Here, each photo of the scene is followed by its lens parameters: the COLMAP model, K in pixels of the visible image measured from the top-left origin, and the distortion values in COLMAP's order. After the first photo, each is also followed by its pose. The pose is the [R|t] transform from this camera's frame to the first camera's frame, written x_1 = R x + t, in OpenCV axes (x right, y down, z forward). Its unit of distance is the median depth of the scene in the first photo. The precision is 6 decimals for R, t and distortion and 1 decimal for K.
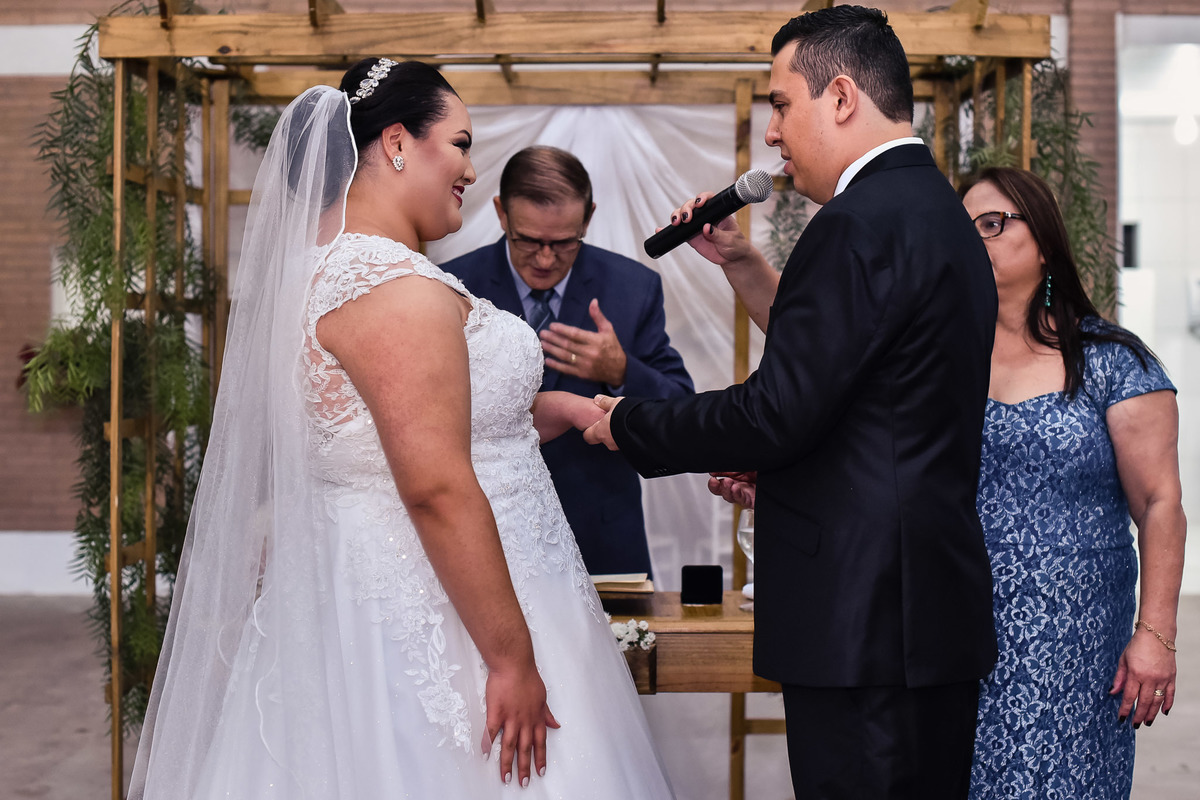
lens RADIAL K [[1758.2, 0, 617.4], [0, 1758.2, 399.4], [0, 0, 1]] dist [-0.095296, -0.023166]
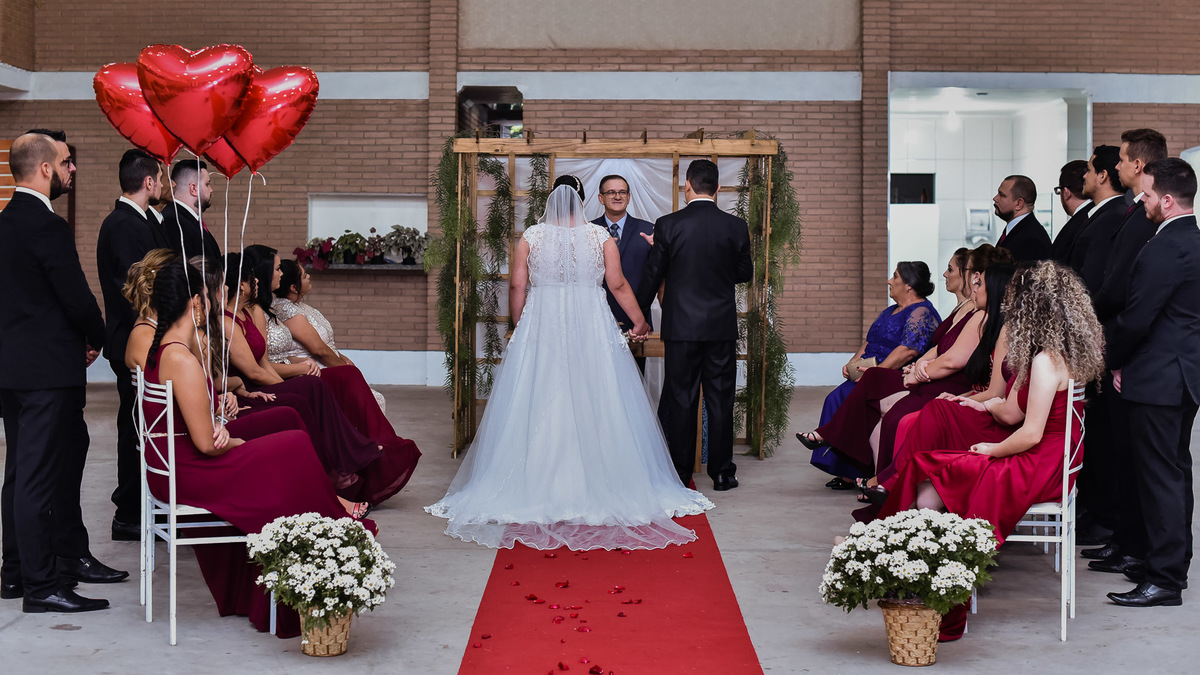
lens RADIAL K [[1794.7, 0, 577.1], [0, 1794.7, 334.7], [0, 0, 1]] dist [-0.116139, -0.009578]
pose [[0.999972, 0.004761, -0.005846, -0.070905], [-0.004637, 0.999769, 0.020976, 0.046378], [0.005944, -0.020948, 0.999763, -2.029168]]
